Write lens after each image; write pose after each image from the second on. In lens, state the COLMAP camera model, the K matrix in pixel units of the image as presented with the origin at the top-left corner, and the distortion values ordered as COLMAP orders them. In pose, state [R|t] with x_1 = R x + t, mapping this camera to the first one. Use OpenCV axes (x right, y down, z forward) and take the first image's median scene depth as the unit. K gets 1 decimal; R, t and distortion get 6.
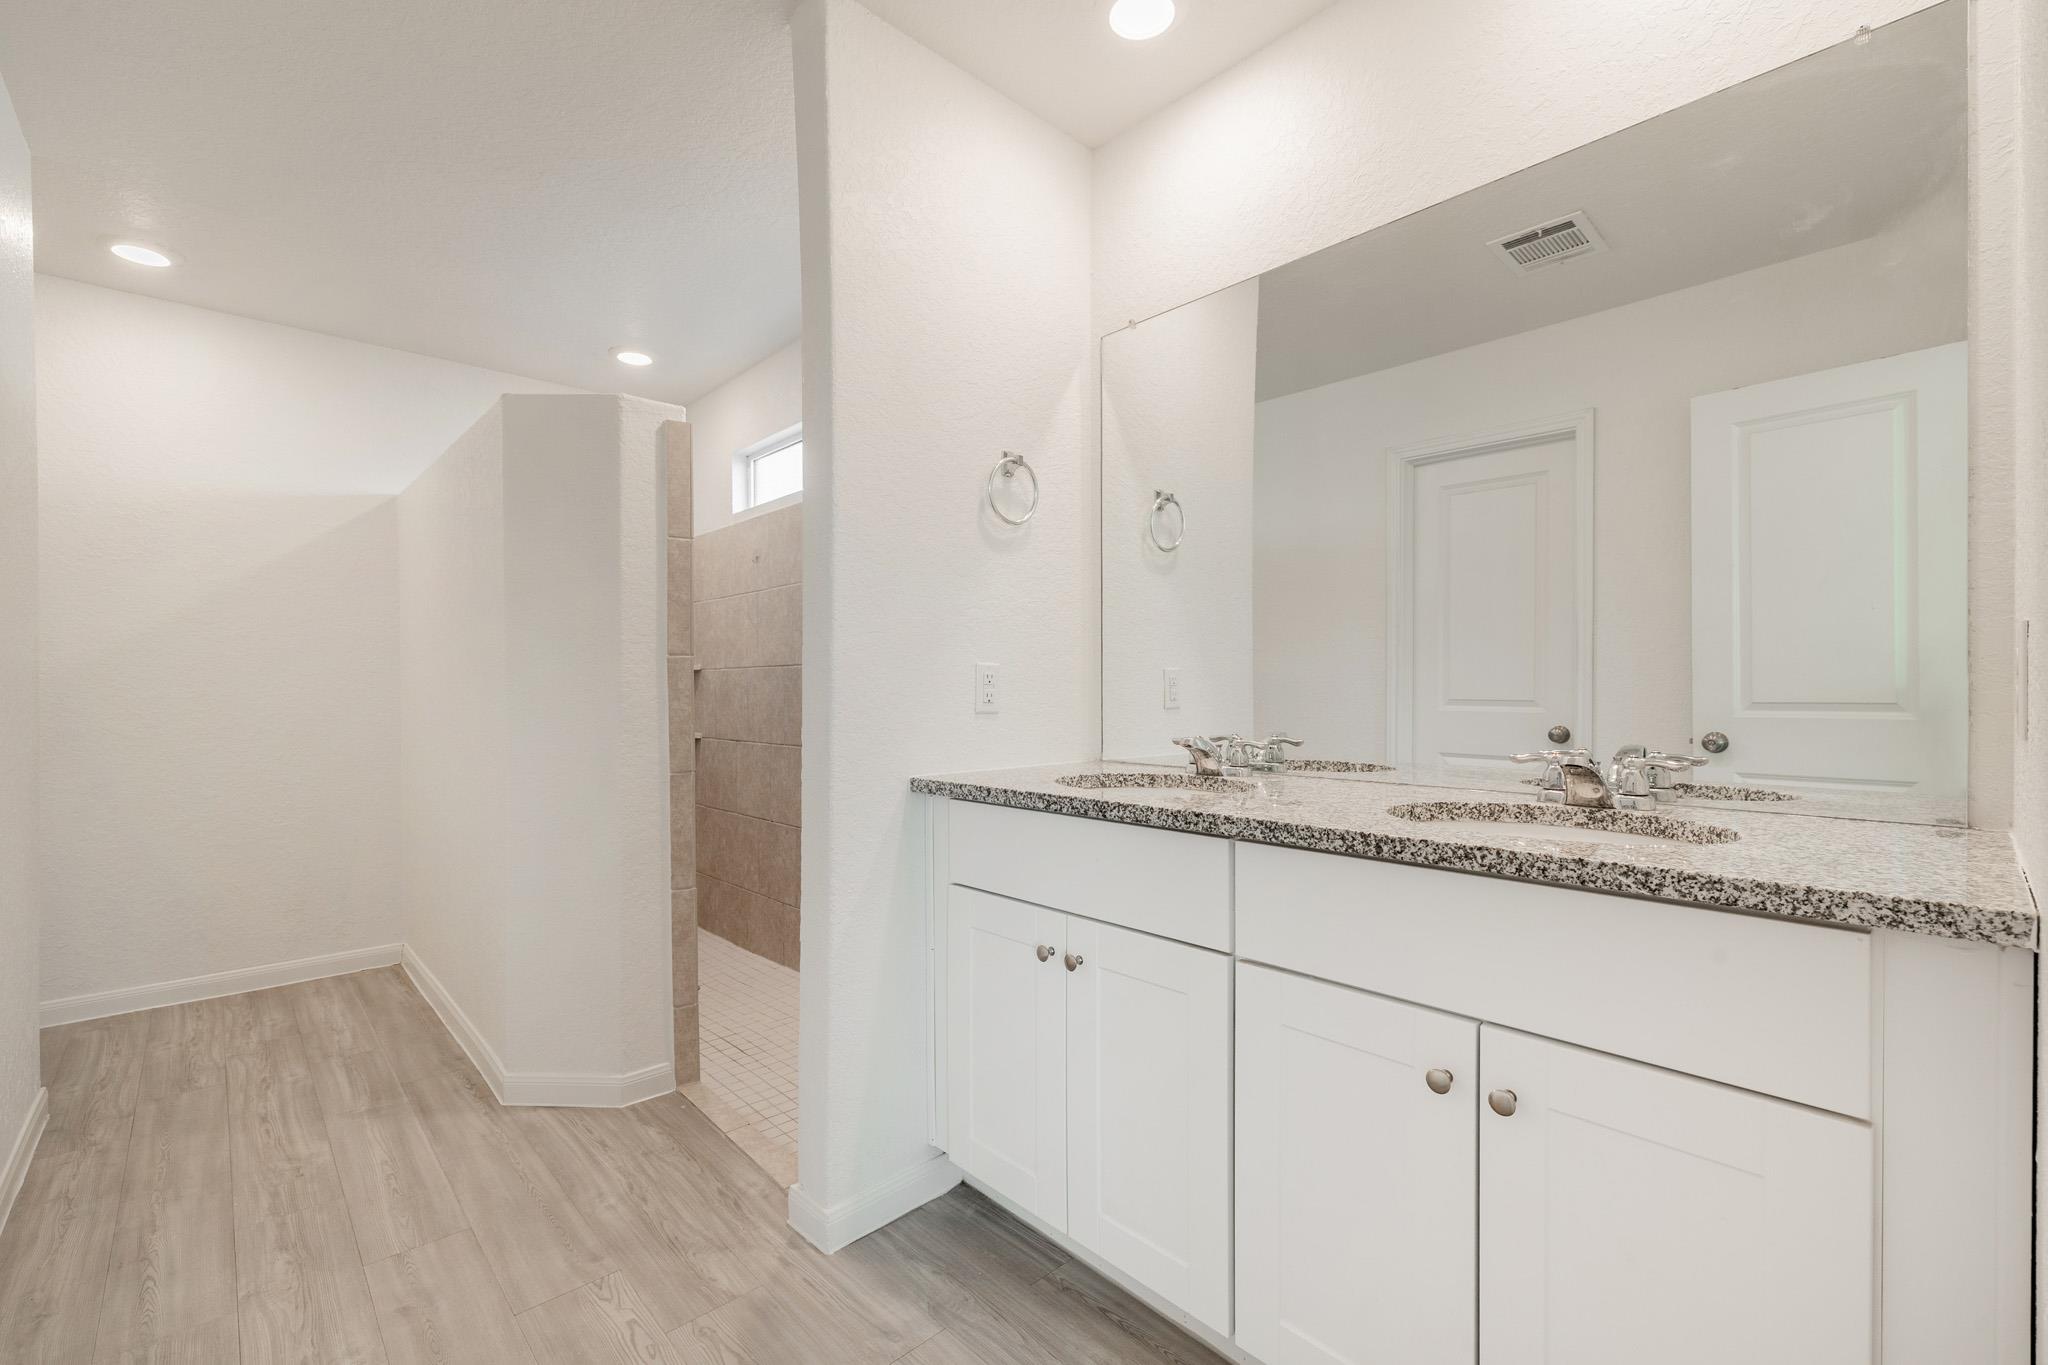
lens RADIAL K [[894.0, 0, 1022.9], [0, 894.0, 711.2], [0, 0, 1]] dist [0.006106, 0.000166]
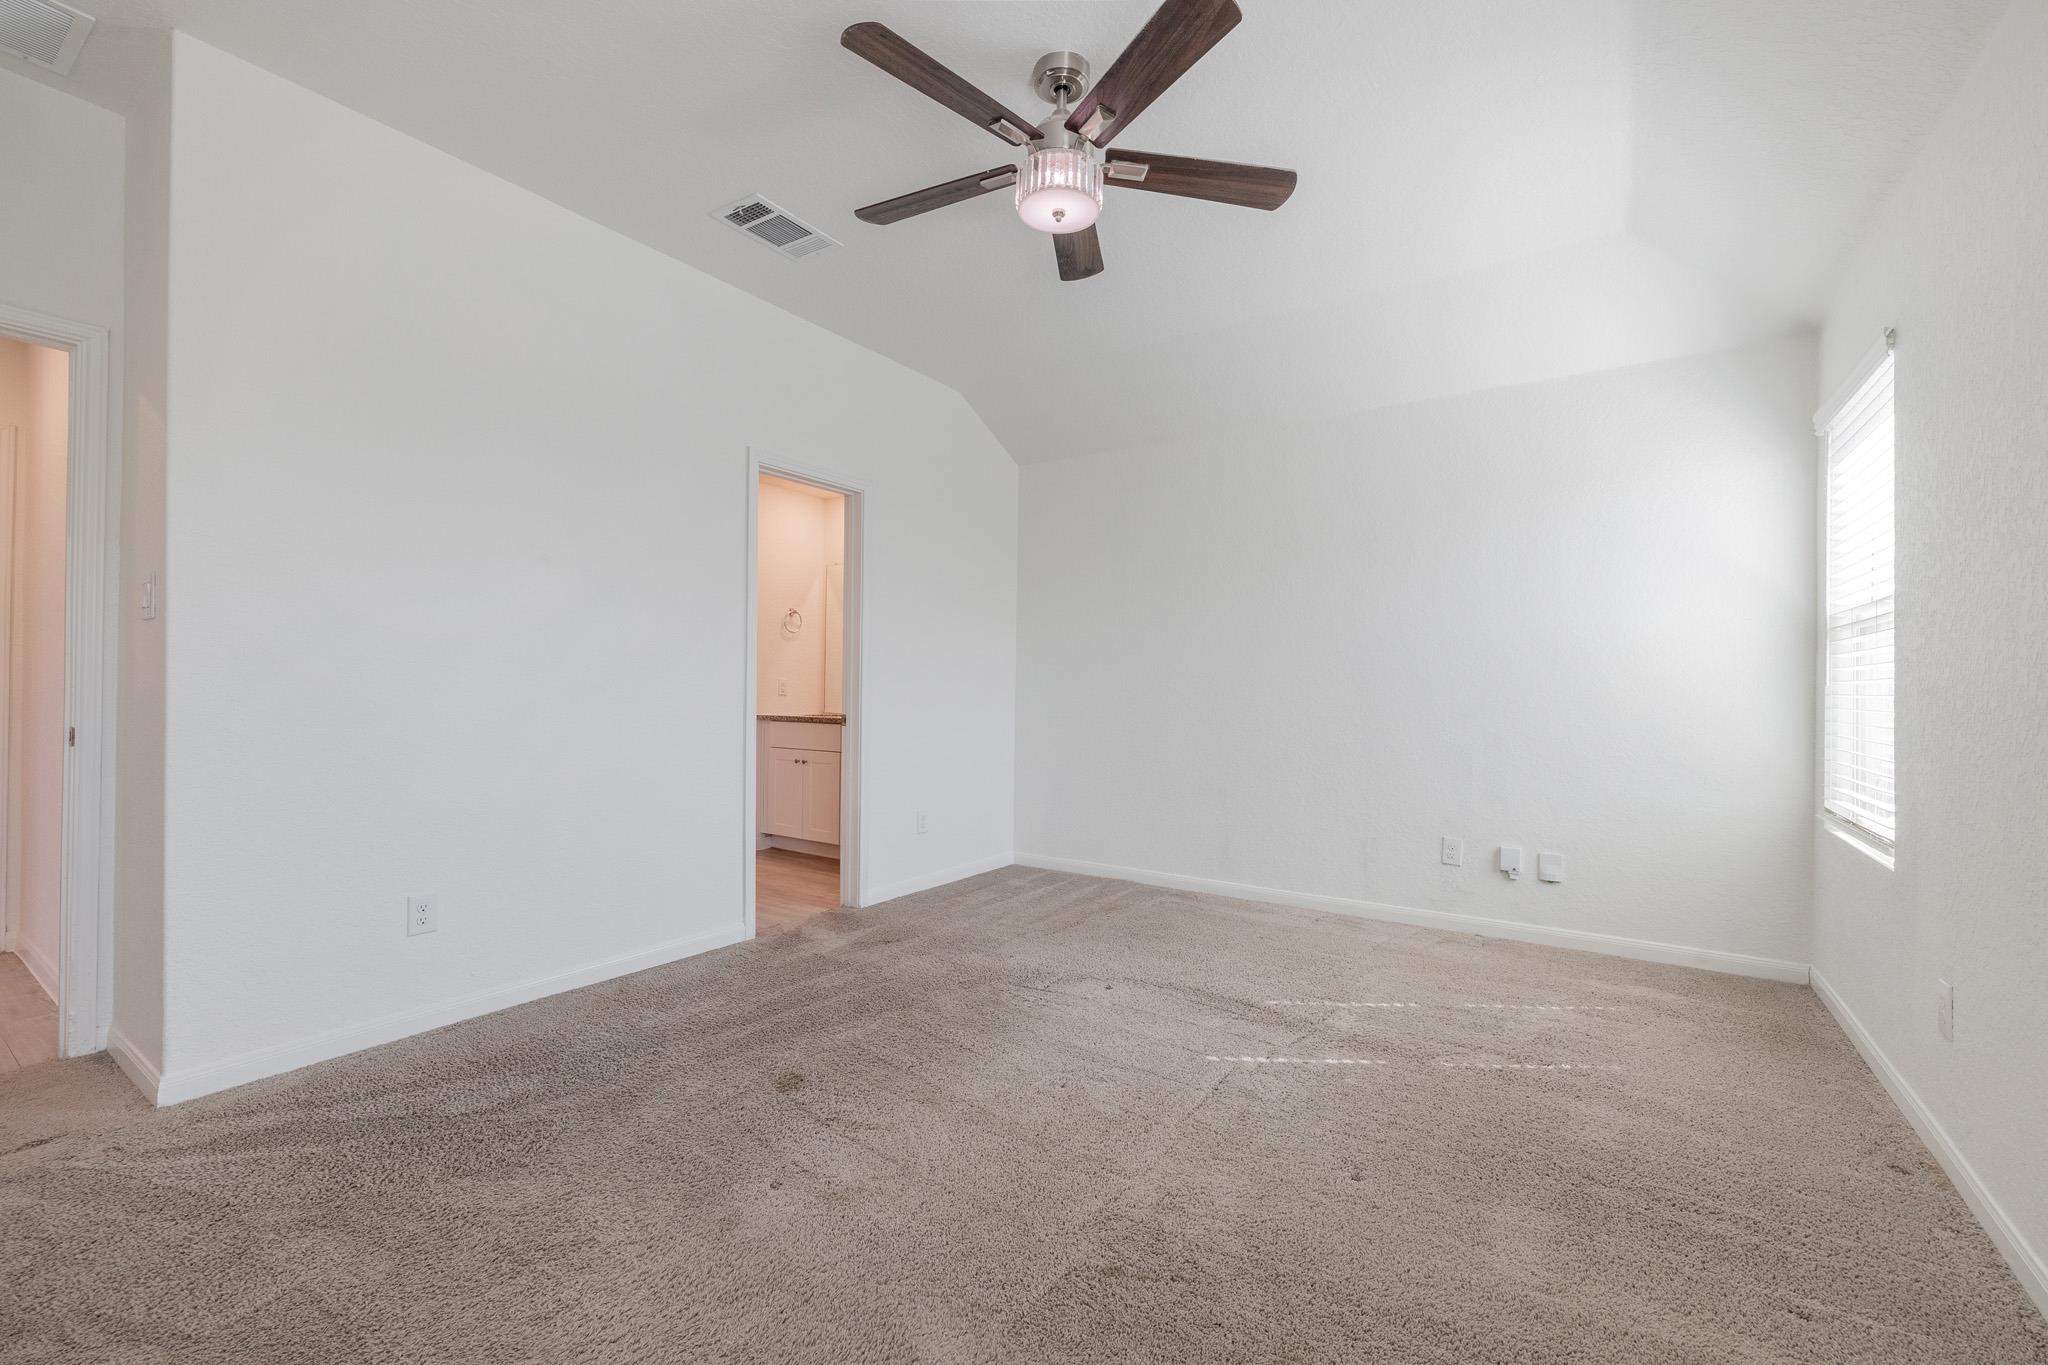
lens RADIAL K [[870.3, 0, 1024.0], [0, 870.3, 682.5], [0, 0, 1]] dist [0.000833, 0.000437]
pose [[0.973926, 0.015573, 0.226332, 0.115474], [-0.008942, 0.999501, -0.030292, 0.051688], [-0.226691, 0.027478, 0.973579, -2.672443]]
